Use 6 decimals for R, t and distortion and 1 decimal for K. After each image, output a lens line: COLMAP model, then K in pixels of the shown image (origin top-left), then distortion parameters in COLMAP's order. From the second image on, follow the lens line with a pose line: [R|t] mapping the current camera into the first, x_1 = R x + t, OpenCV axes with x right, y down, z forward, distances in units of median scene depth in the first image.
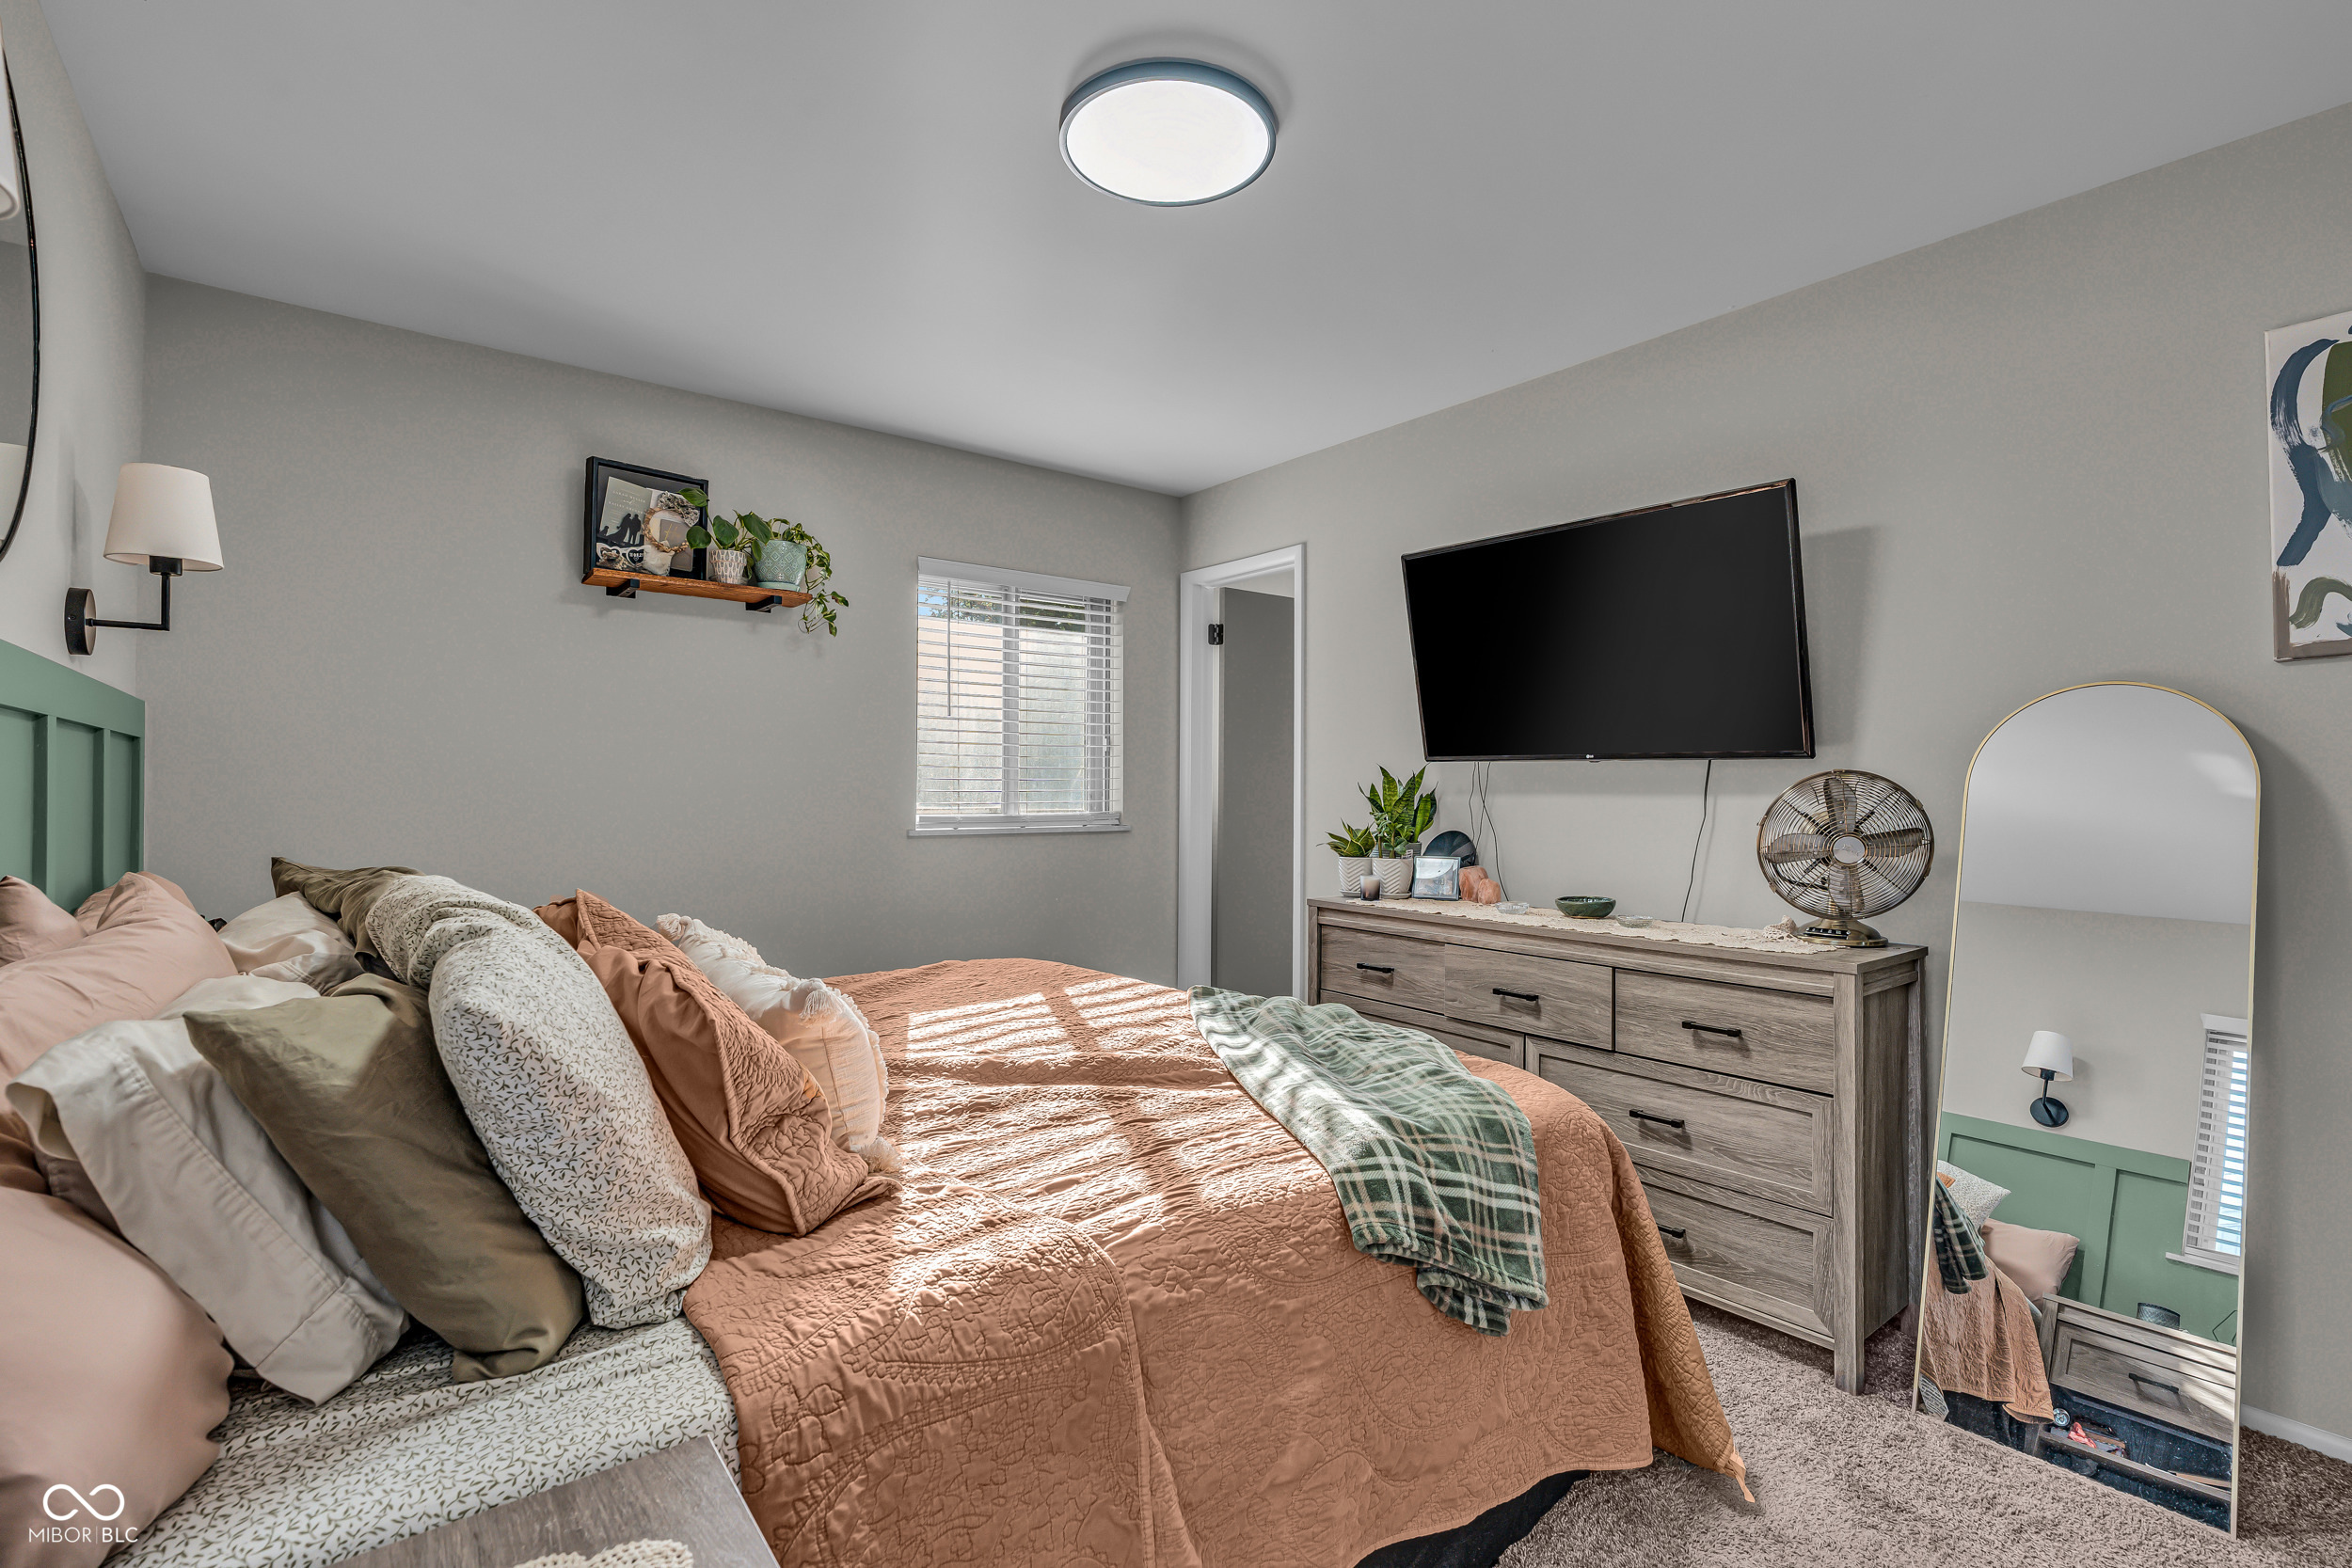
lens RADIAL K [[1071.6, 0, 1183.6], [0, 1071.6, 790.2], [0, 0, 1]] dist [-0.000383, 0.000015]
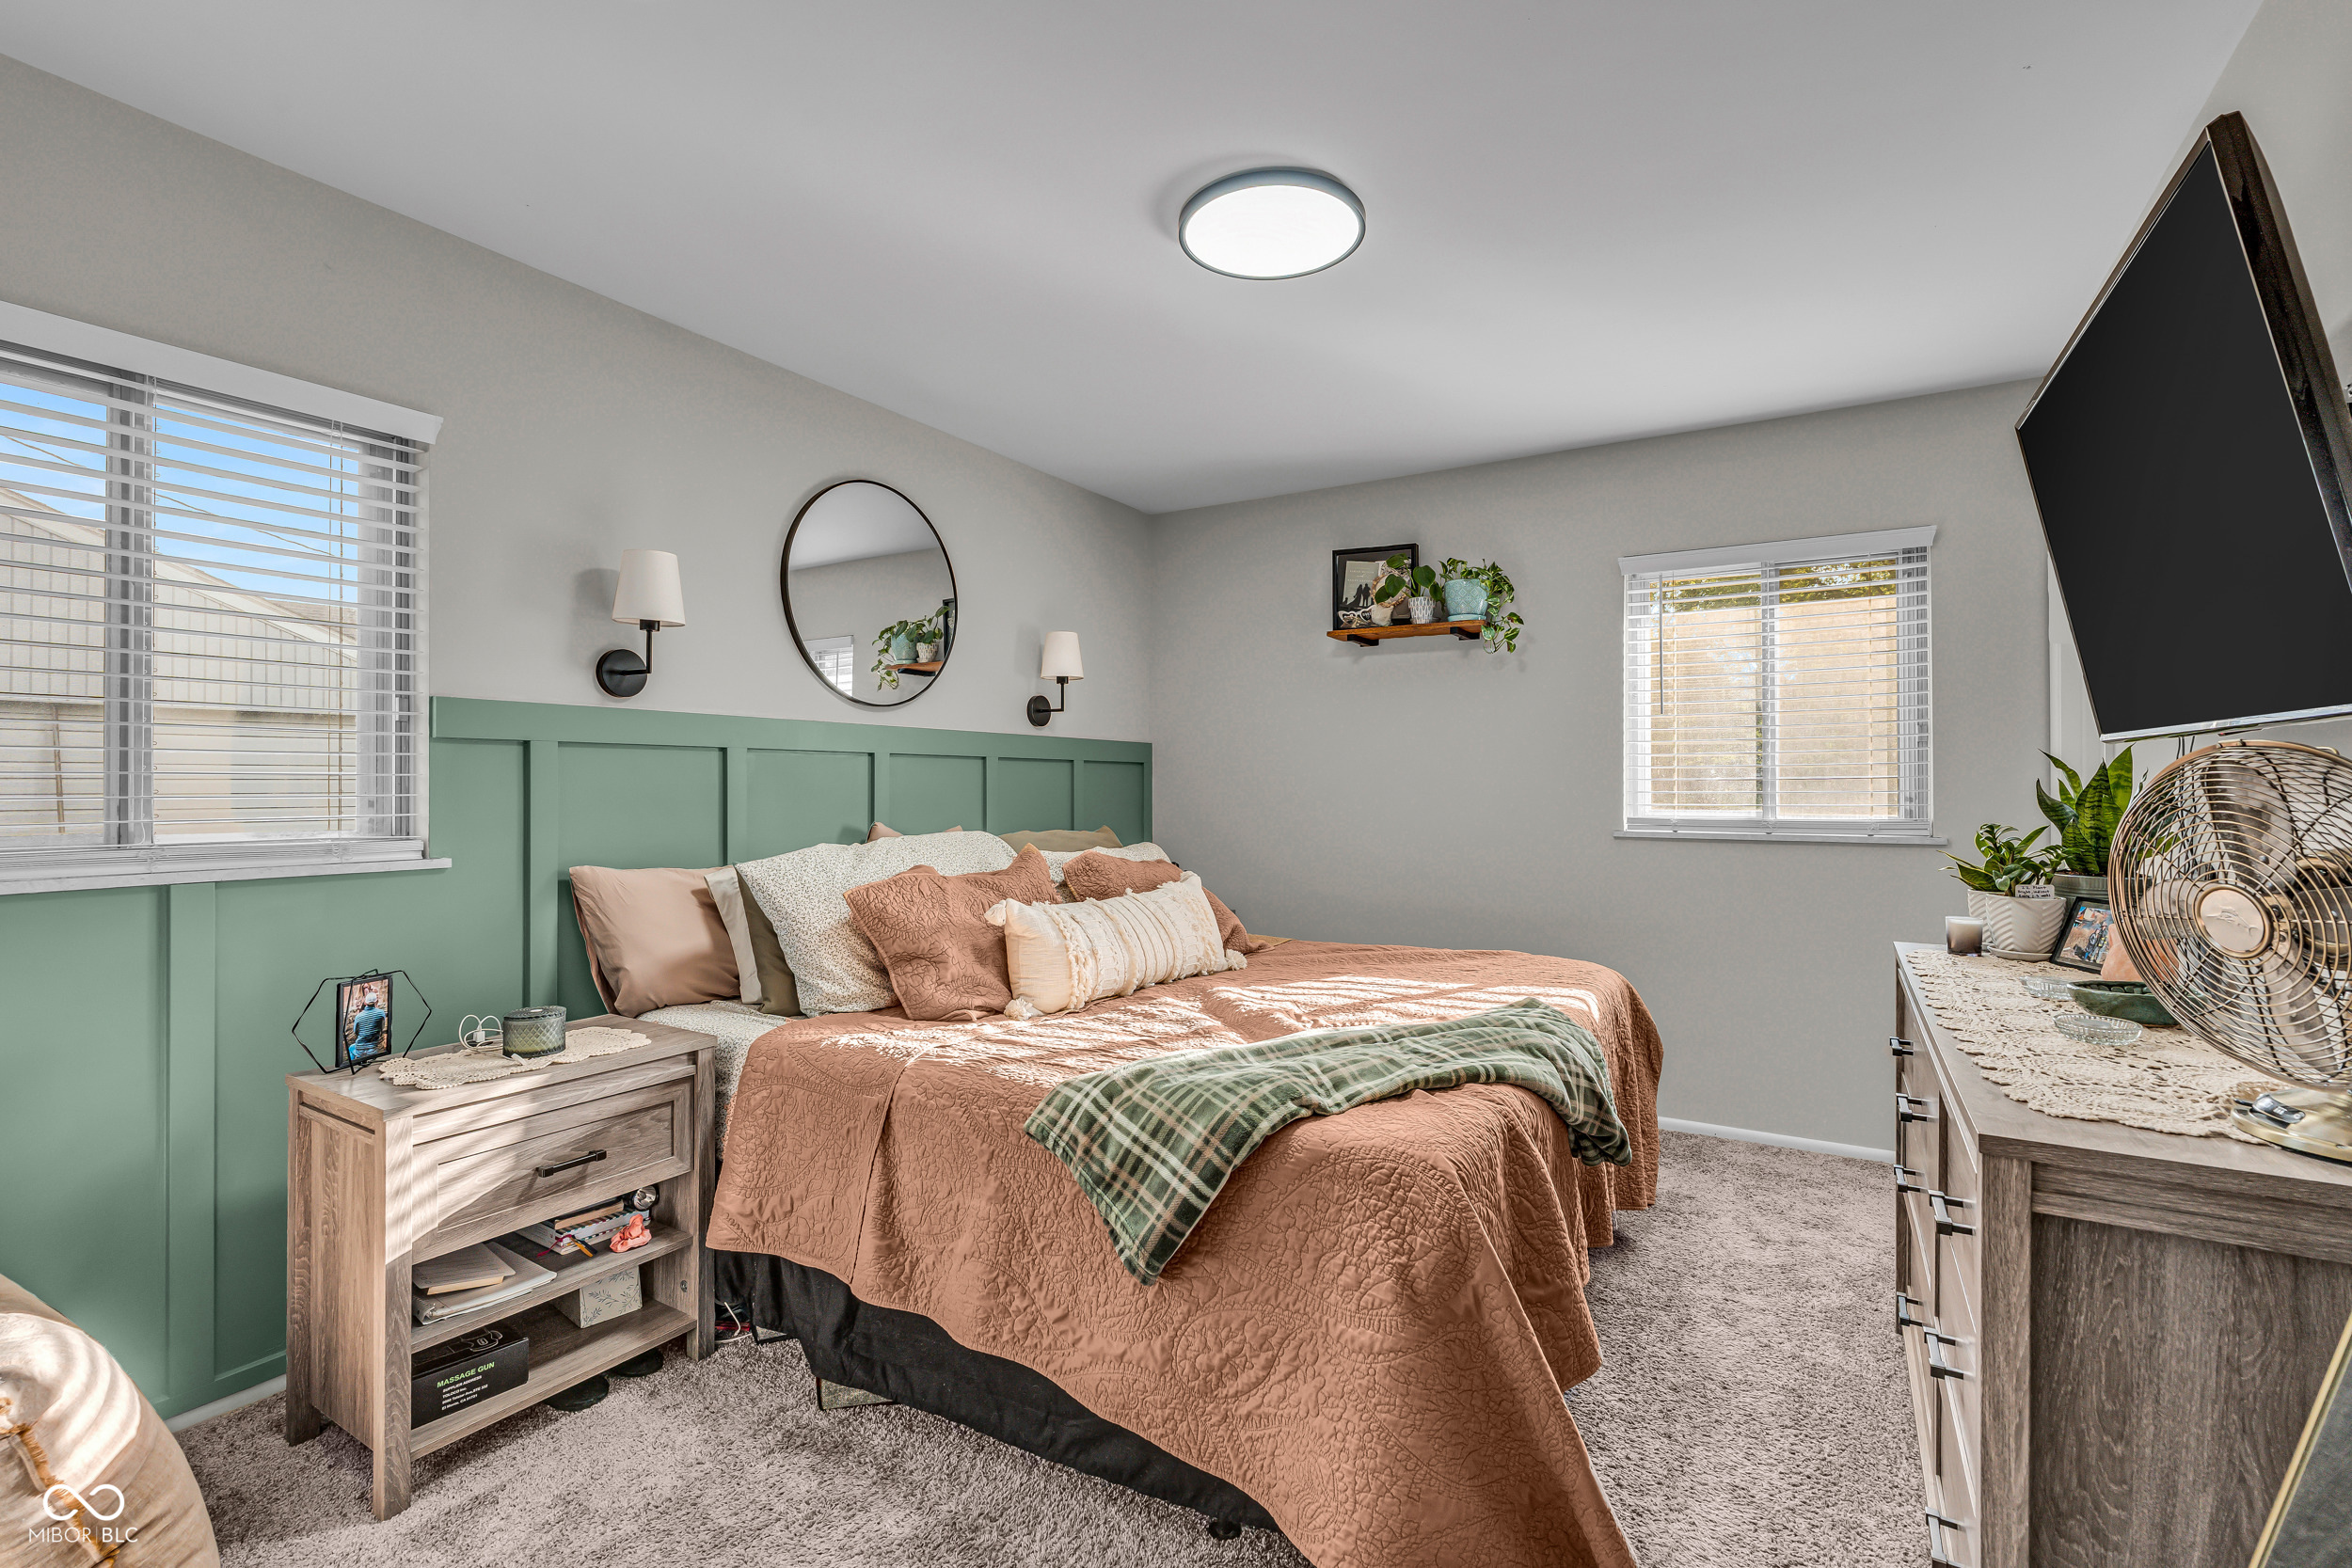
lens RADIAL K [[1071.6, 0, 1187.7], [0, 1071.6, 781.2], [0, 0, 1]] dist [-0.000383, 0.000015]
pose [[0.358510, -0.009992, -0.933472, 0.637150], [-0.001742, 0.999934, -0.011373, 0.003437], [0.933524, 0.005703, 0.358469, 0.307825]]
